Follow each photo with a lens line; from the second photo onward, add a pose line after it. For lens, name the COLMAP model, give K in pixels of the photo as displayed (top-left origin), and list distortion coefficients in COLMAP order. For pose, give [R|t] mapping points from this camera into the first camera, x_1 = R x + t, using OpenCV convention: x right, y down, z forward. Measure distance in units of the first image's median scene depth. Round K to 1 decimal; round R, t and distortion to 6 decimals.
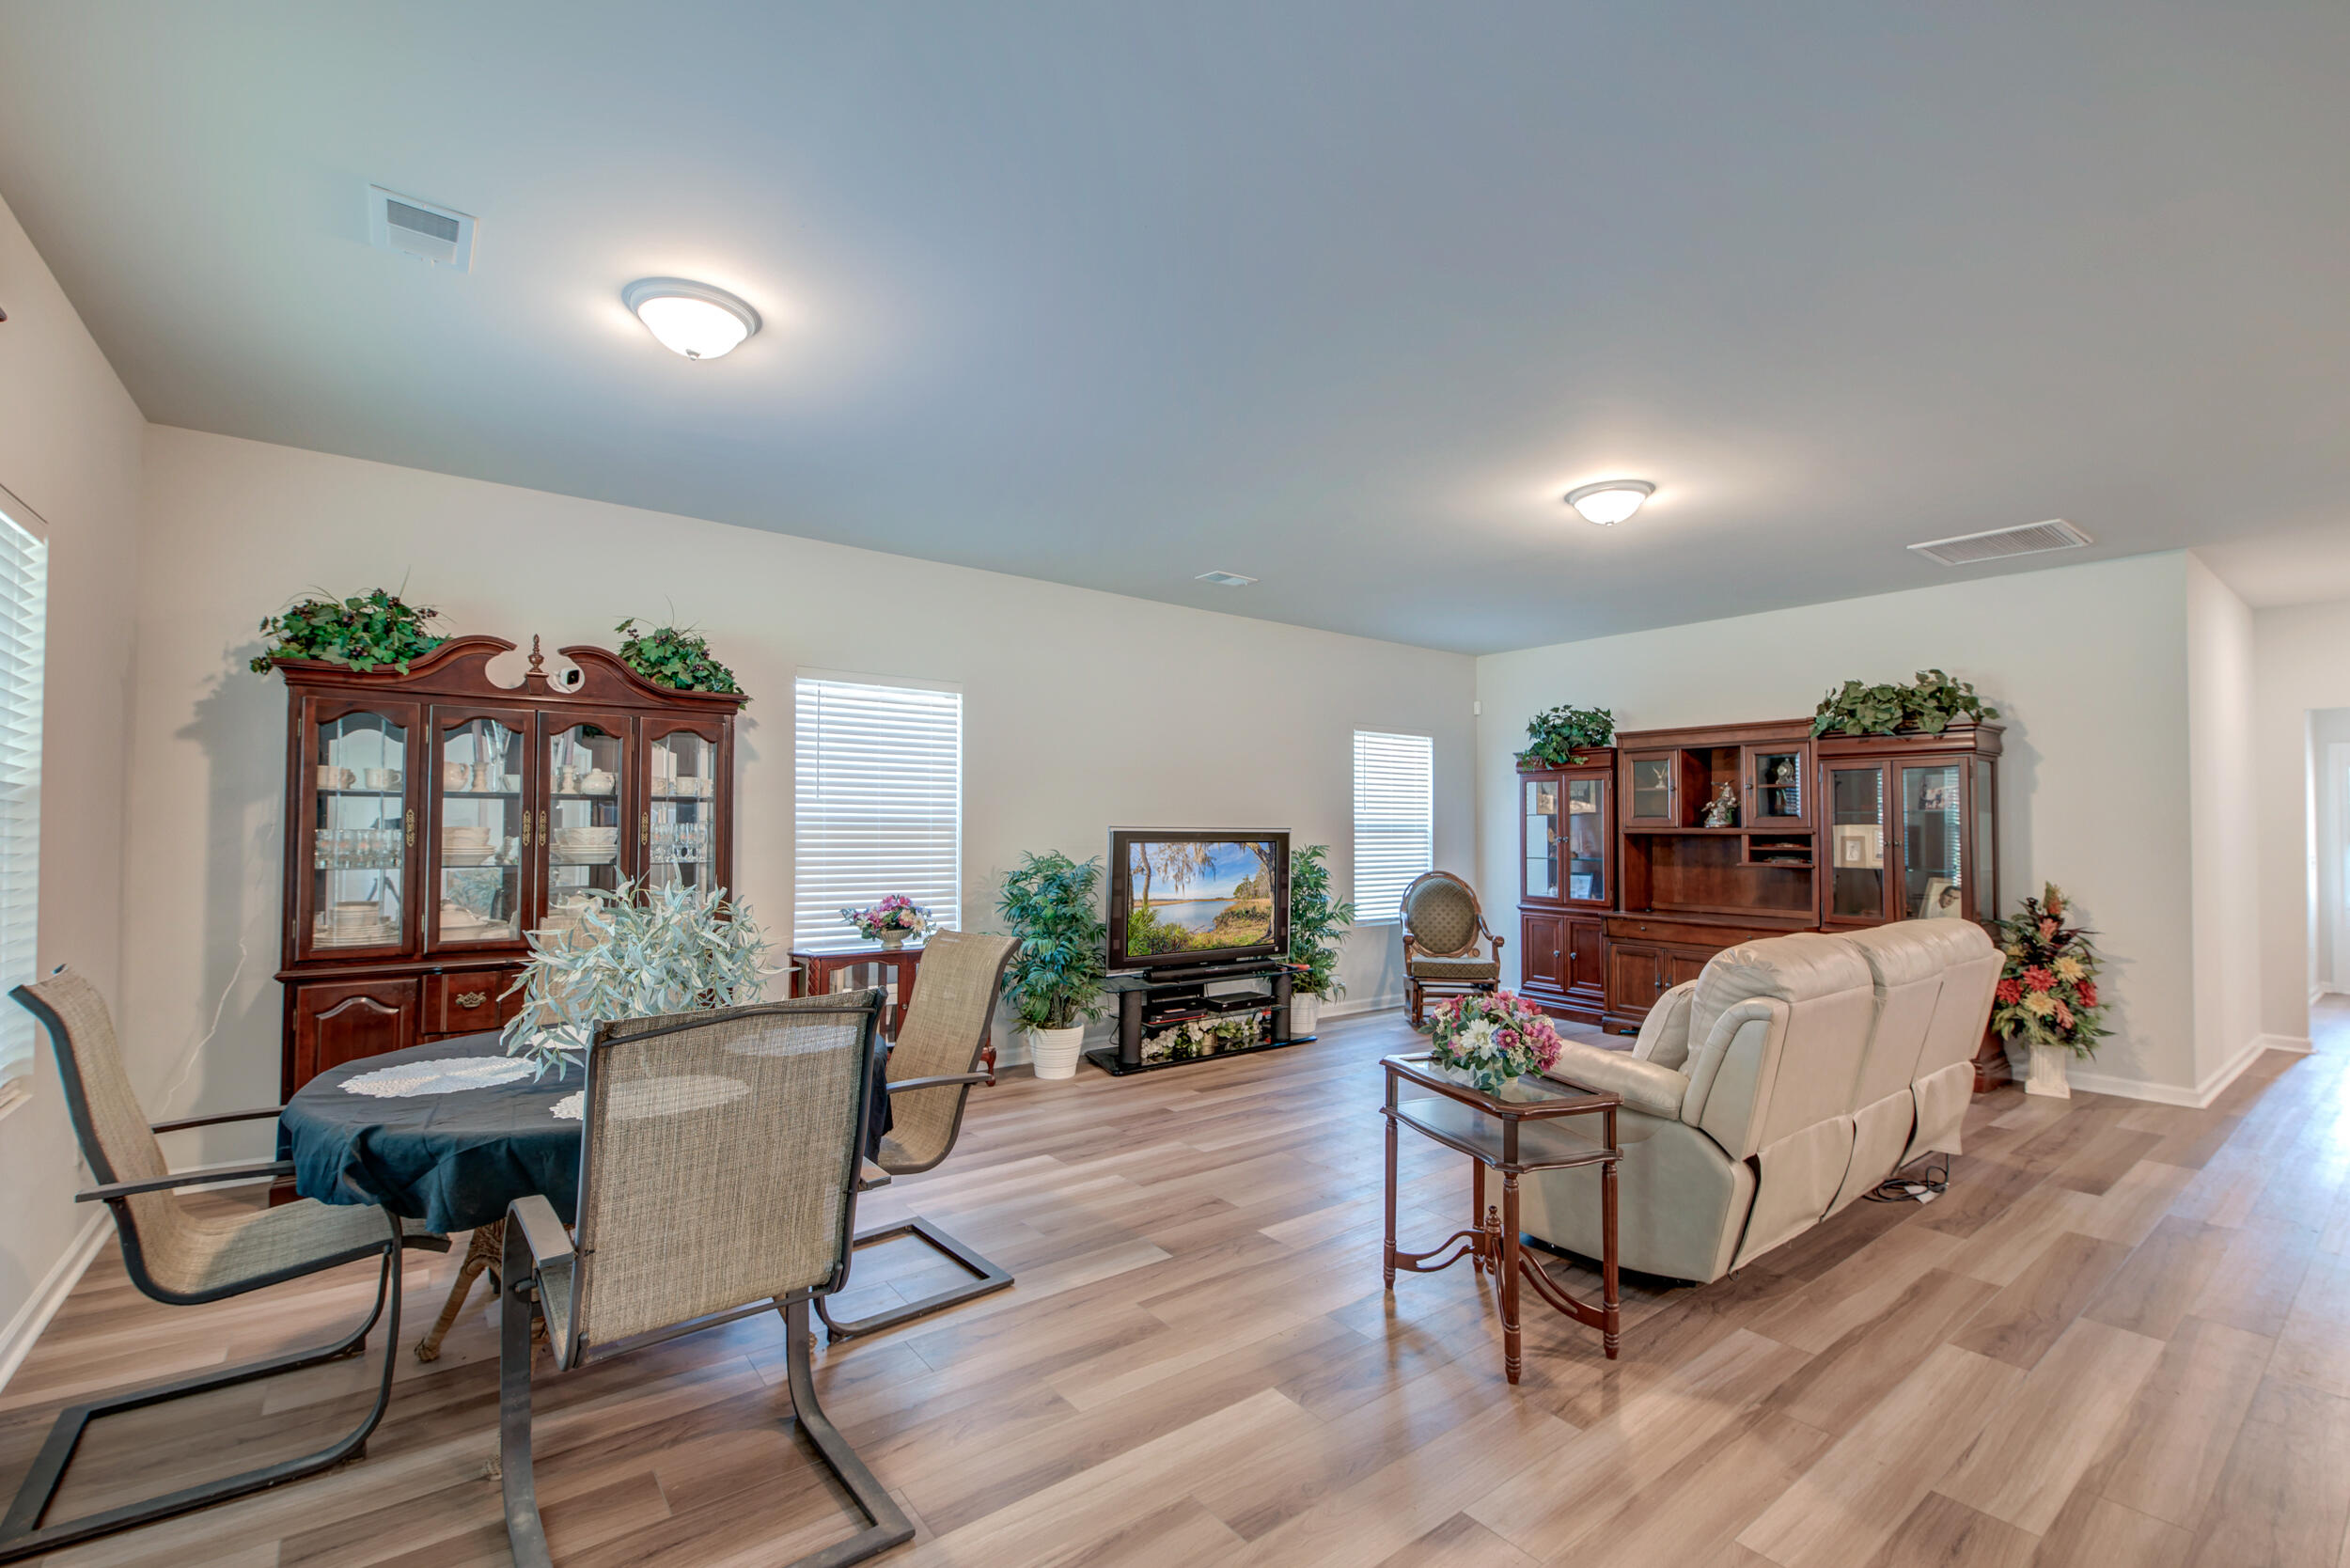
lens RADIAL K [[1007.7, 0, 1175.7], [0, 1007.7, 794.8], [0, 0, 1]] dist [0.000410, 0.000767]
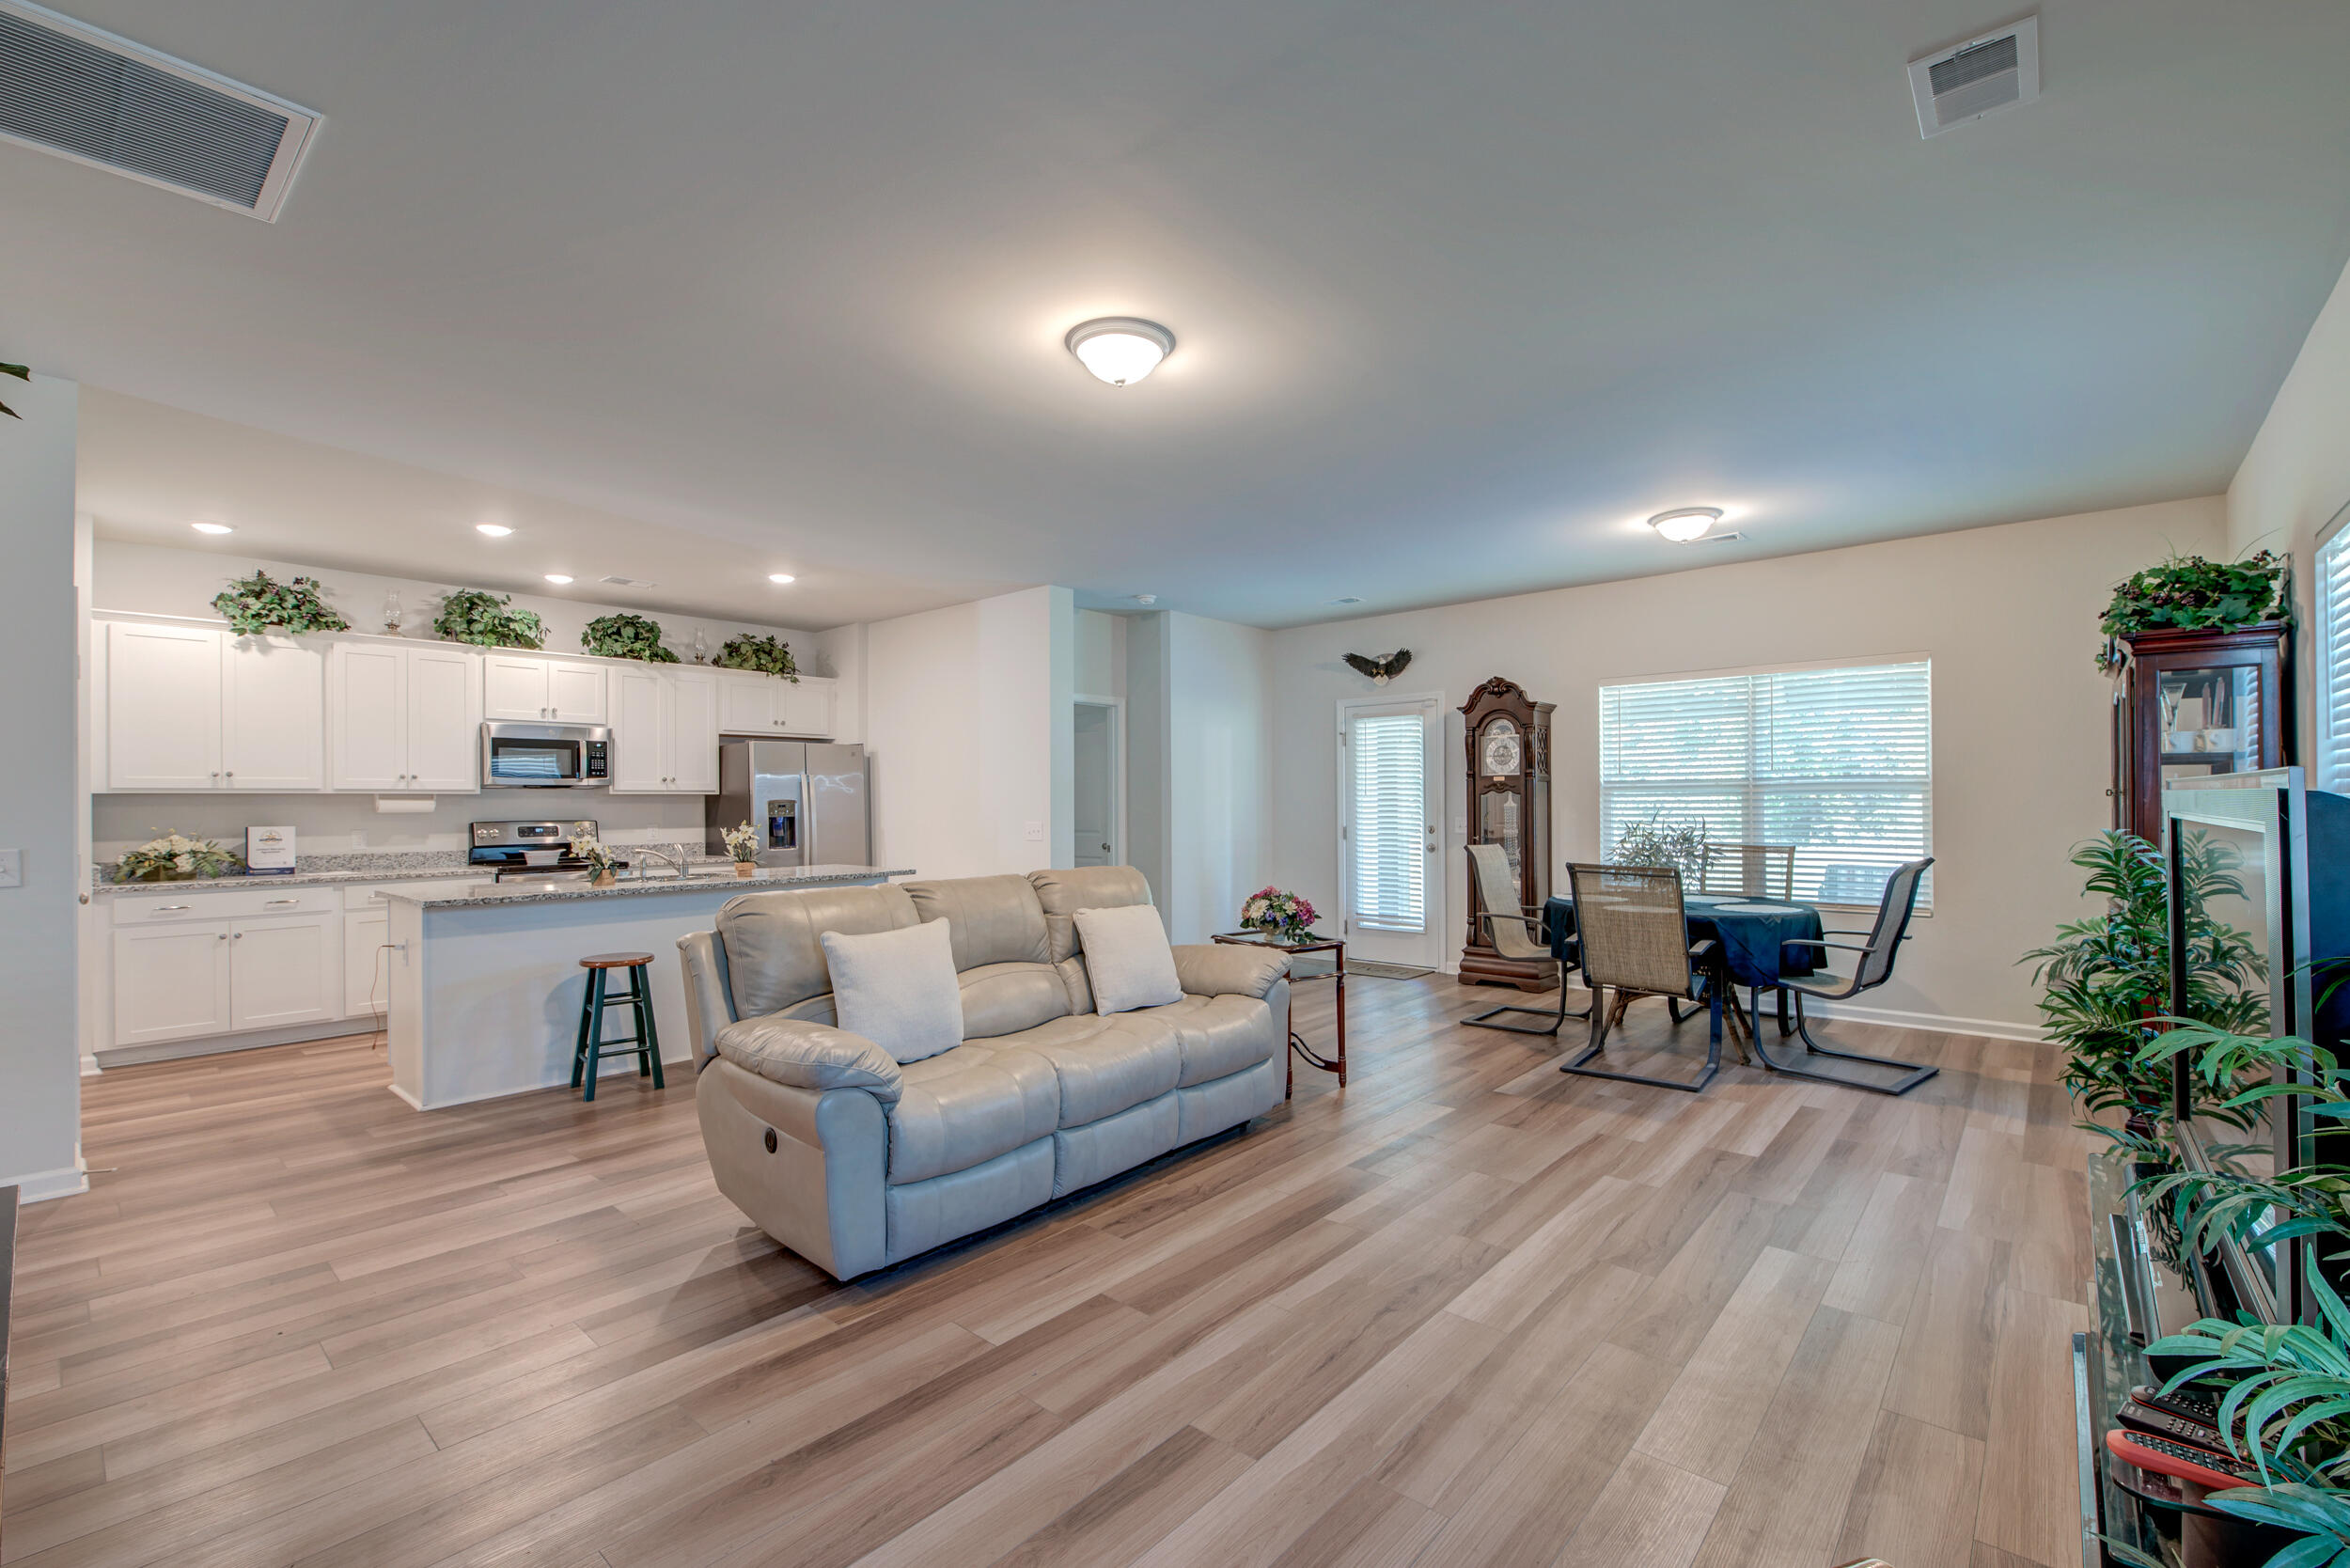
lens RADIAL K [[1007.7, 0, 1173.4], [0, 1007.7, 795.7], [0, 0, 1]] dist [0.000410, 0.000767]
pose [[-0.981166, -0.002255, -0.193153, 0.600351], [0.005391, 0.999223, -0.039051, 0.076352], [0.193091, -0.039356, -0.980391, 1.945504]]
